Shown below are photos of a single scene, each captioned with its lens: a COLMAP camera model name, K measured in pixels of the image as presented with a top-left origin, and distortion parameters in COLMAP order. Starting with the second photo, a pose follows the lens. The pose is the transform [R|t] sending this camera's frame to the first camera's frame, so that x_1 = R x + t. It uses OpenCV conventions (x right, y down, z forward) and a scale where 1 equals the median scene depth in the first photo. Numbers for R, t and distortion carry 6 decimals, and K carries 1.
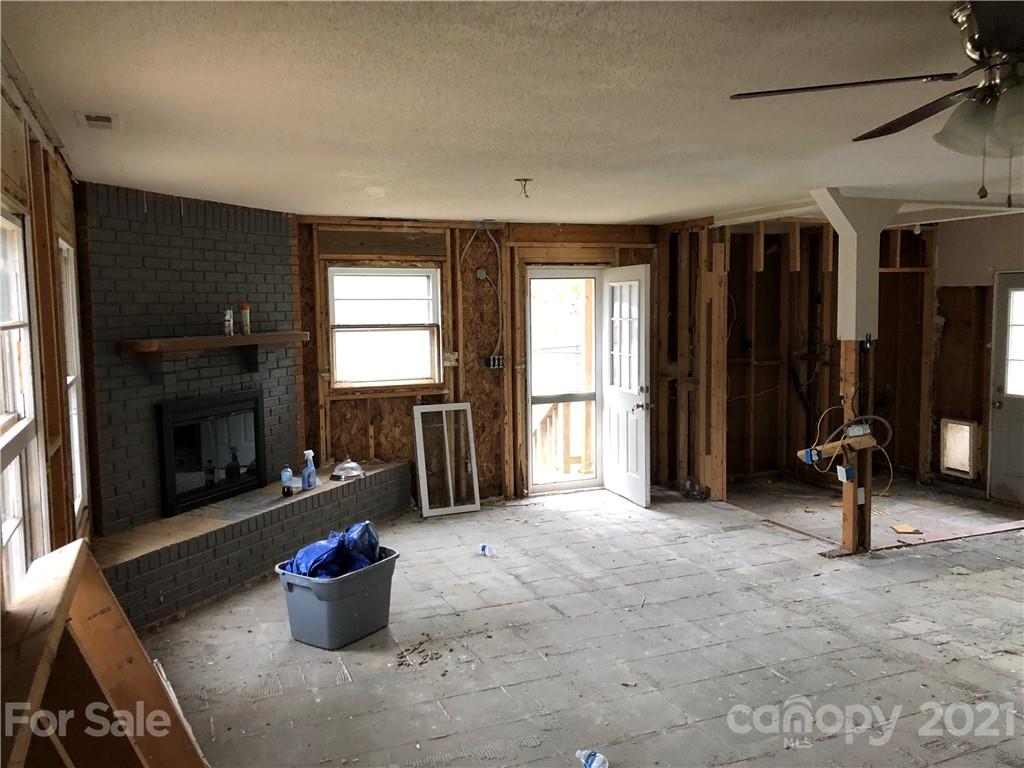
lens RADIAL K [[842.4, 0, 496.7], [0, 842.4, 378.3], [0, 0, 1]] dist [0.054593, -0.065942]
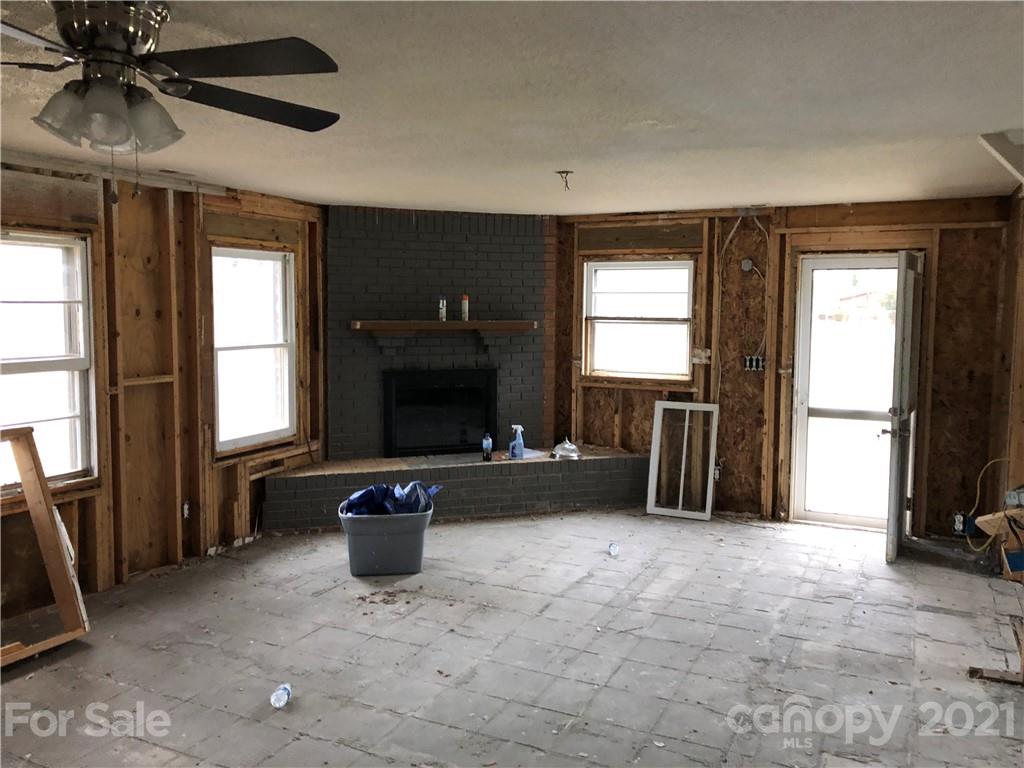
lens RADIAL K [[842.4, 0, 498.8], [0, 842.4, 367.0], [0, 0, 1]] dist [0.054593, -0.065942]
pose [[0.658430, 0.074961, -0.748900, 0.558633], [-0.080734, 0.996321, 0.028745, -0.021467], [0.748300, 0.041536, 0.662059, 0.221486]]
